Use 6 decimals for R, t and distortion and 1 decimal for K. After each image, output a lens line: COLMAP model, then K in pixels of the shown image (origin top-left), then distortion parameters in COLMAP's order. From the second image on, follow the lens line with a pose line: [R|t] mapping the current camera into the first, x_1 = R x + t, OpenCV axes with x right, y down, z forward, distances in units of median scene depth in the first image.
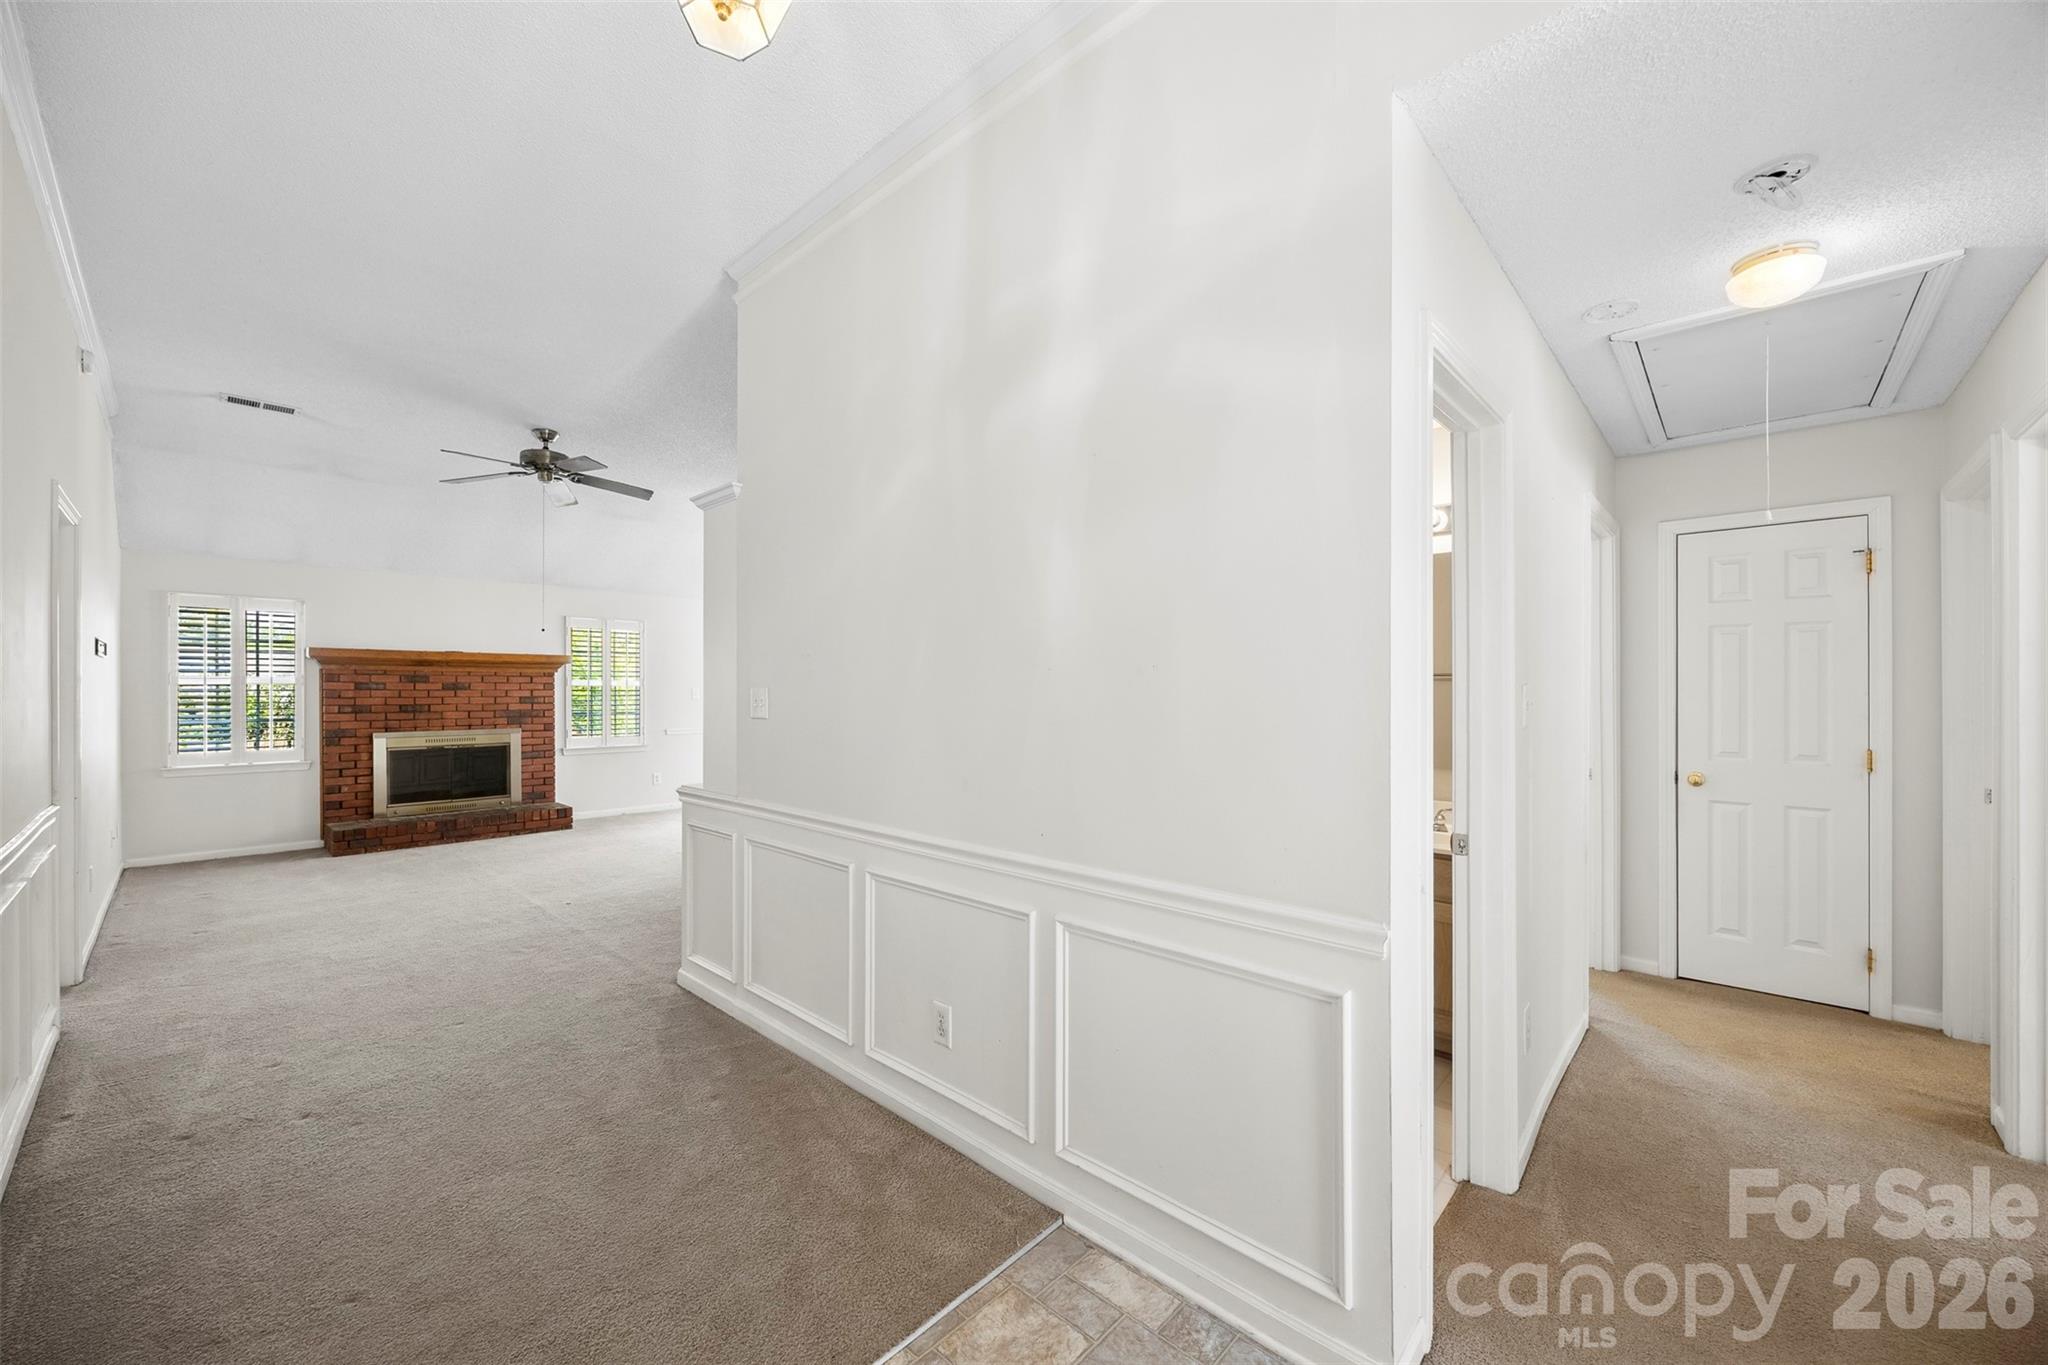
lens RADIAL K [[788.0, 0, 1029.8], [0, 788.0, 691.6], [0, 0, 1]] dist [-0.004149, 0.000770]
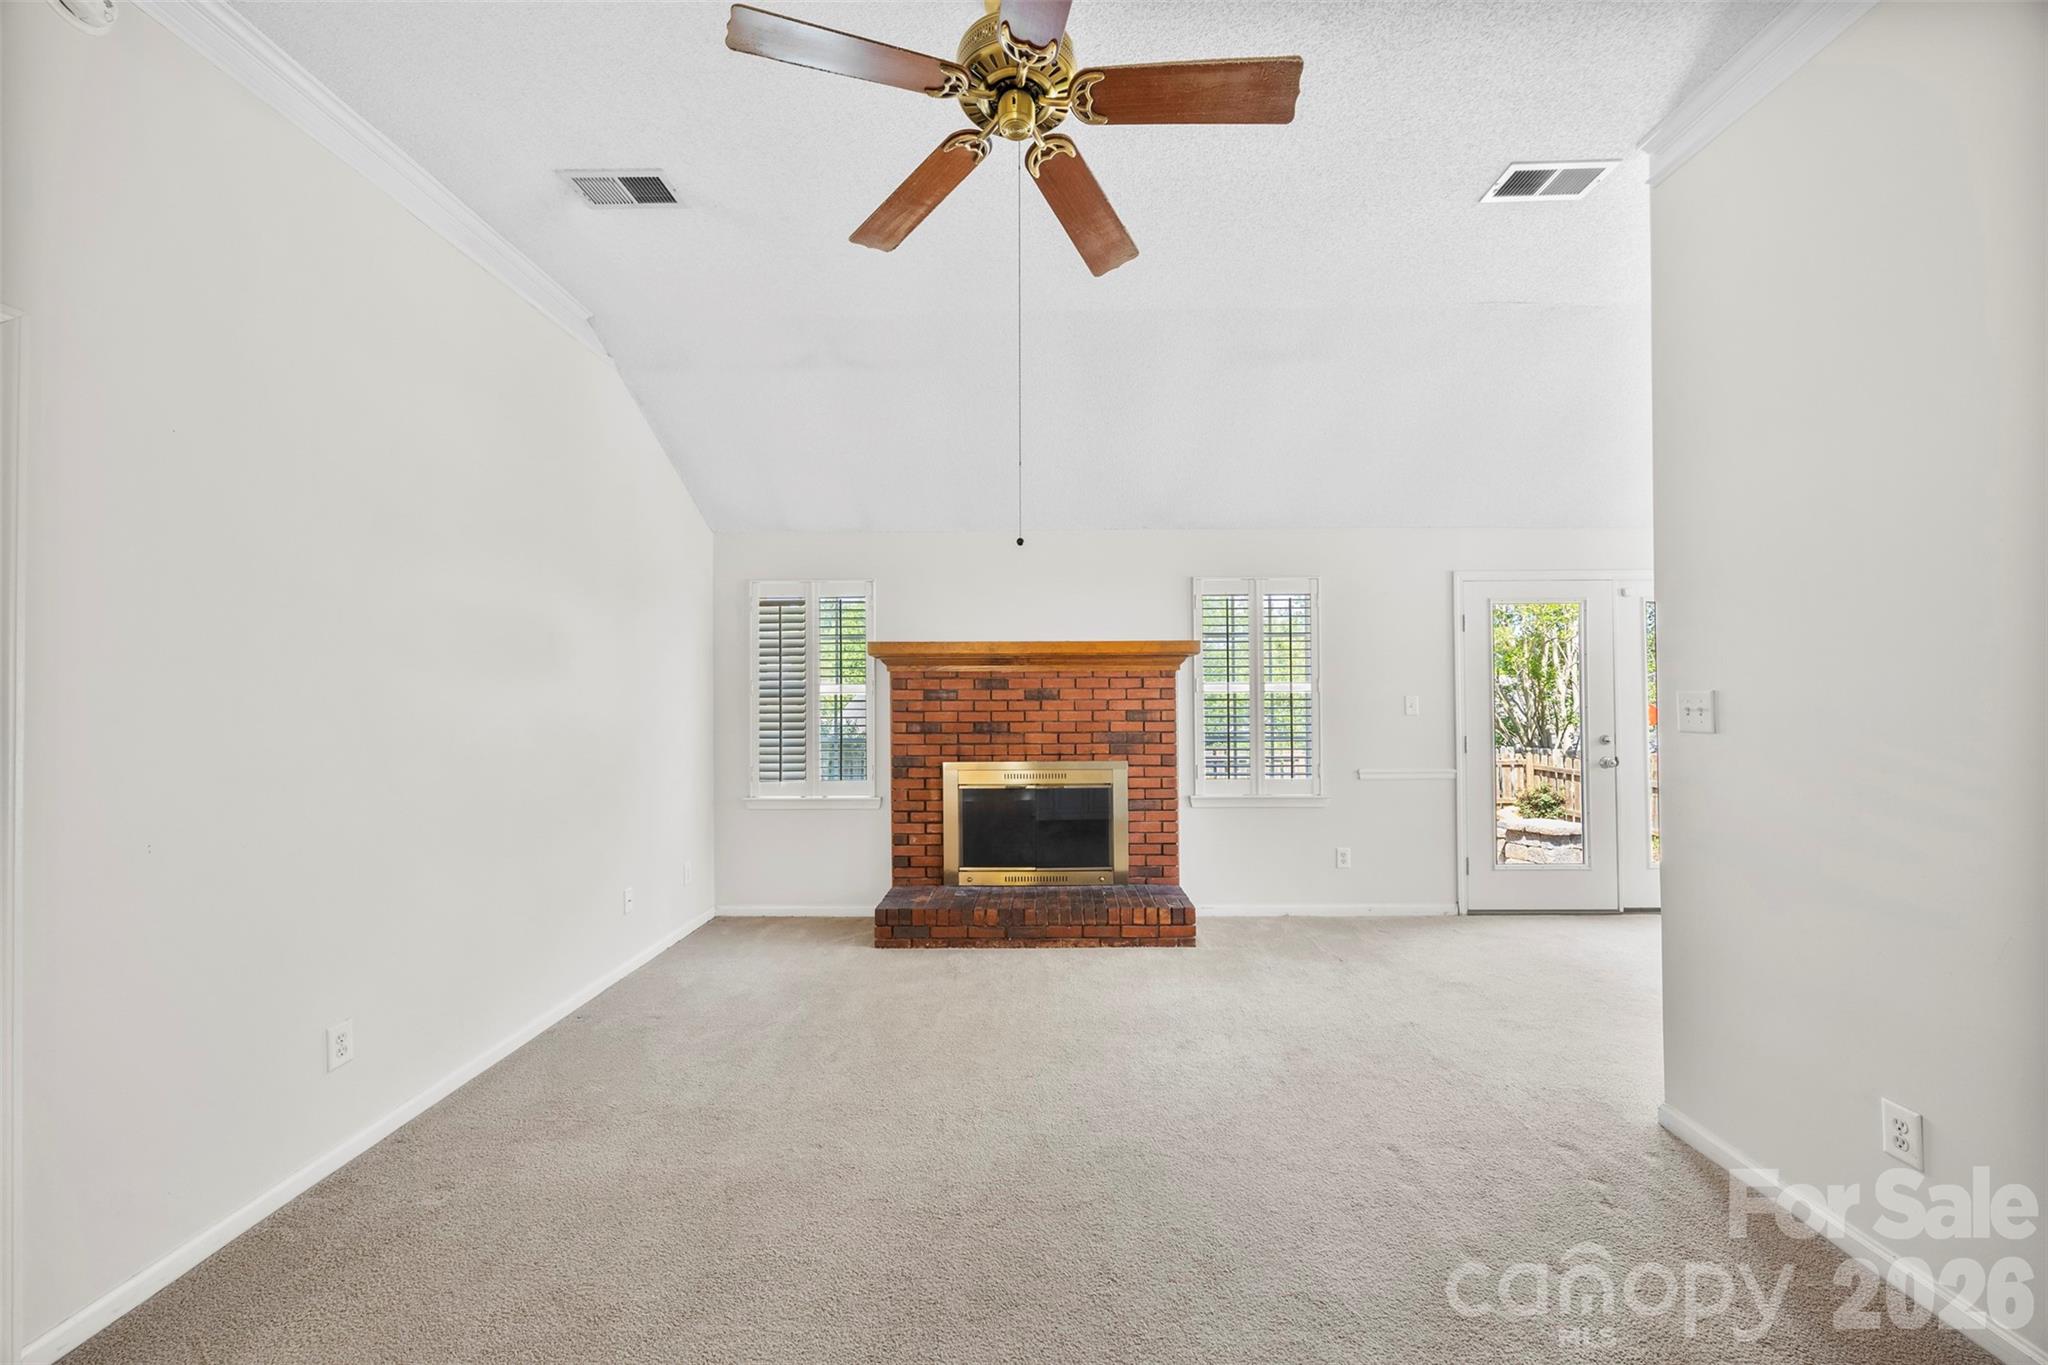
lens RADIAL K [[788.0, 0, 1015.3], [0, 788.0, 698.7], [0, 0, 1]] dist [-0.004149, 0.000770]
pose [[0.670930, -0.011285, -0.741435, -0.255342], [0.004610, 0.999928, -0.011048, 0.003977], [0.741506, 0.003994, 0.670934, 0.538969]]
